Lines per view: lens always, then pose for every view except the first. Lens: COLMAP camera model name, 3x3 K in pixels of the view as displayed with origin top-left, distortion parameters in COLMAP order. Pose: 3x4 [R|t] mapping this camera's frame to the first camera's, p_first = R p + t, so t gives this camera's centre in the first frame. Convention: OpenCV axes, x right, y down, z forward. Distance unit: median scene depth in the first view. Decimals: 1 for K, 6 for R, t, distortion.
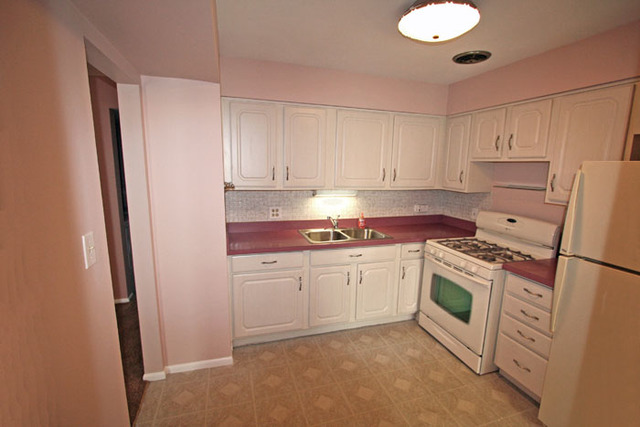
lens RADIAL K [[304.3, 0, 321.9], [0, 304.3, 213.2], [0, 0, 1]] dist [-0.003413, -0.000256]
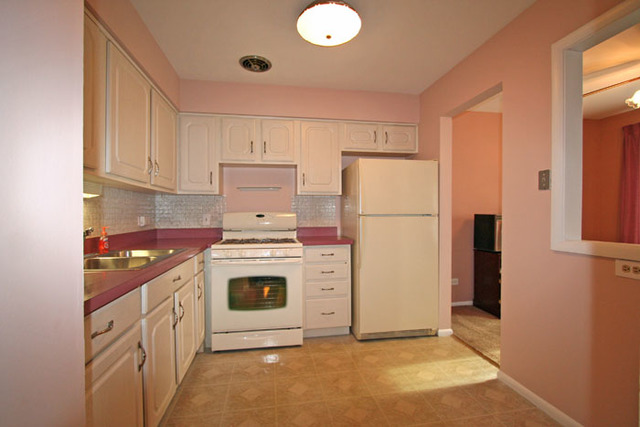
lens RADIAL K [[304.3, 0, 321.9], [0, 304.3, 213.2], [0, 0, 1]] dist [-0.003413, -0.000256]
pose [[0.138175, -0.019937, 0.990207, -0.532105], [0.173989, 0.984737, -0.004452, 0.064757], [-0.975005, 0.172901, 0.139535, 0.642738]]
